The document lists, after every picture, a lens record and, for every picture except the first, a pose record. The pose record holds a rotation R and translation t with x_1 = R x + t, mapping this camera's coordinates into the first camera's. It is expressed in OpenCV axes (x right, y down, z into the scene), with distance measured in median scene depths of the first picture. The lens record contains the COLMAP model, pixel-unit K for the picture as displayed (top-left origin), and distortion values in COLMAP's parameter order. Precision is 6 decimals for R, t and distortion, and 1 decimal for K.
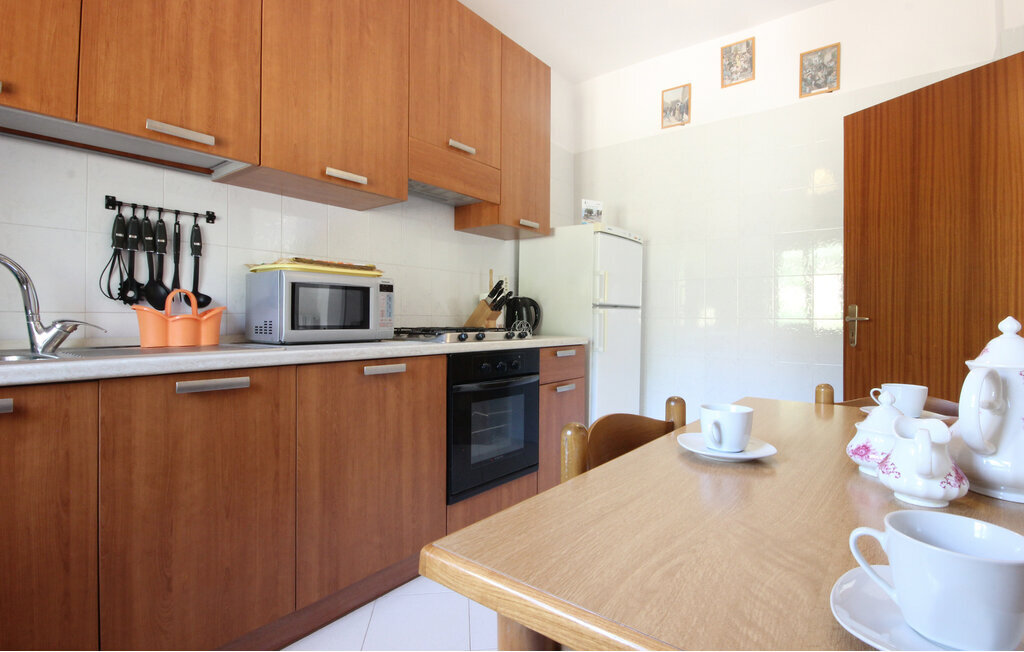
lens RADIAL K [[495.3, 0, 516.7], [0, 495.3, 319.8], [0, 0, 1]] dist [0.019730, -0.007131]
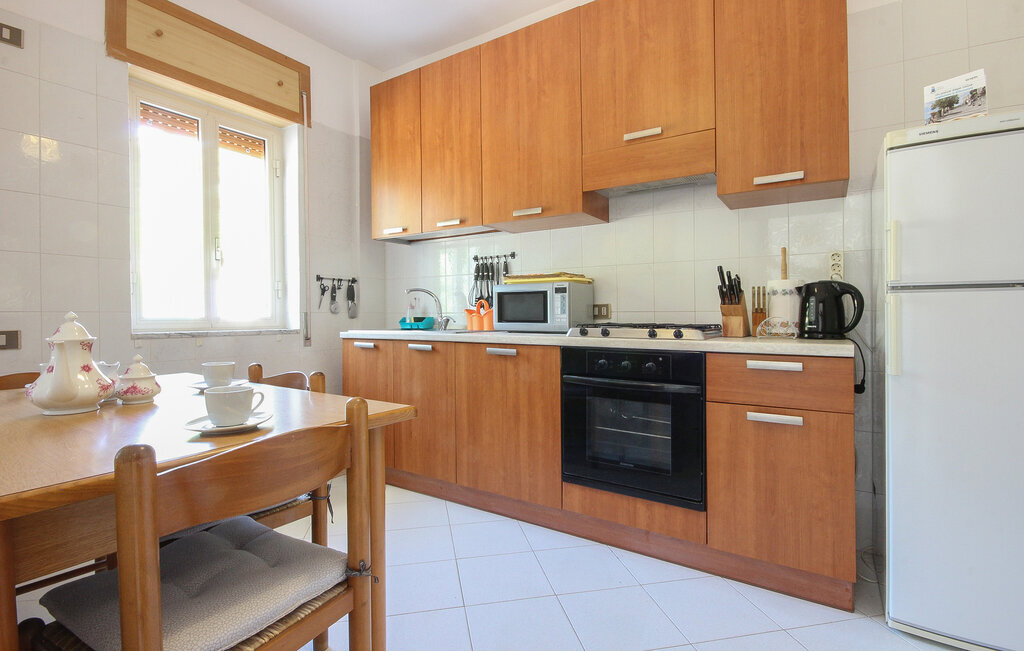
lens RADIAL K [[495.3, 0, 514.7], [0, 495.3, 322.7], [0, 0, 1]] dist [0.019730, -0.007131]
pose [[0.087037, 0.008233, -0.996171, 1.009122], [-0.001256, 0.999966, 0.008155, 0.007259], [0.996204, 0.000541, 0.087044, 0.828811]]
